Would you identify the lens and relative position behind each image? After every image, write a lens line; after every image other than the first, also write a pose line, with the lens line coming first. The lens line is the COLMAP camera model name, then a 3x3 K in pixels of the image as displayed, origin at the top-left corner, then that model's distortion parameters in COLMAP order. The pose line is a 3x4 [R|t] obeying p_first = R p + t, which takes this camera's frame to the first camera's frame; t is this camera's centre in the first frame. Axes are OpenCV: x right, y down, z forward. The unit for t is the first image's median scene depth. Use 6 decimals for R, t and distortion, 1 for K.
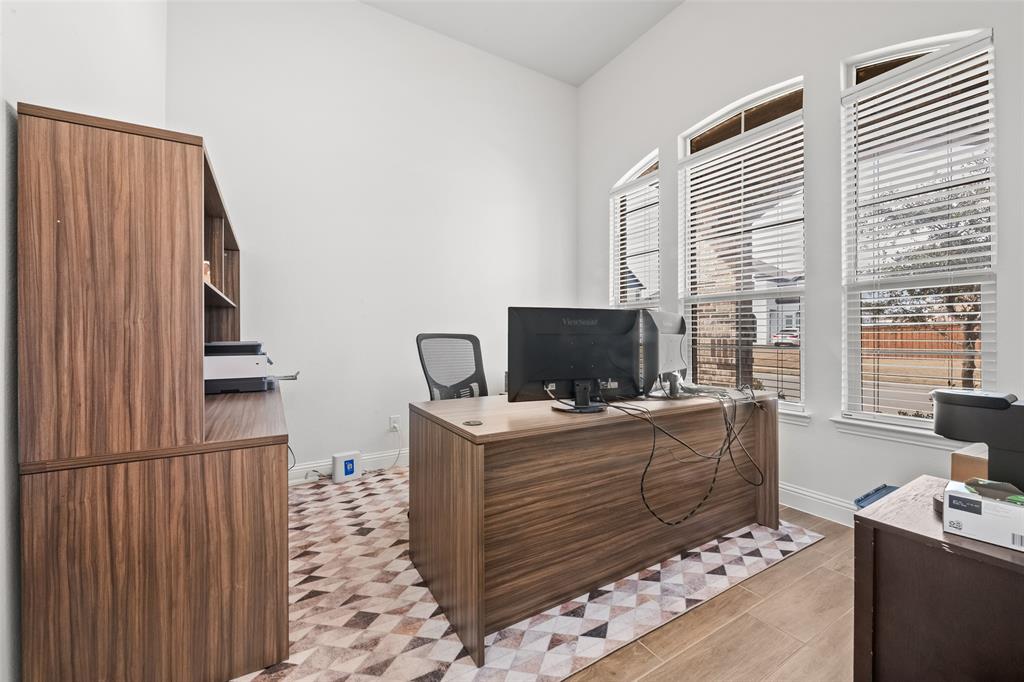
lens RADIAL K [[407.1, 0, 509.5], [0, 407.1, 333.4], [0, 0, 1]] dist [0.000611, -0.001951]
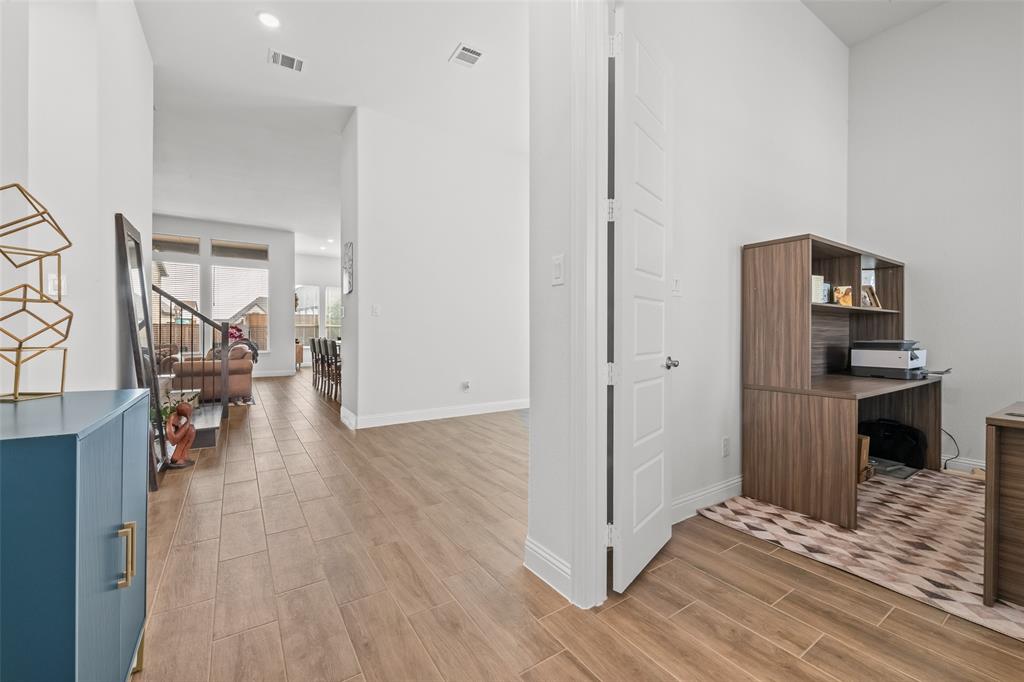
lens RADIAL K [[407.1, 0, 511.6], [0, 407.1, 335.8], [0, 0, 1]] dist [0.000611, -0.001951]
pose [[0.046652, 0.008445, -0.998875, 1.007246], [-0.000651, 0.999964, 0.008424, -0.006001], [0.998911, 0.000257, 0.046656, -0.462582]]
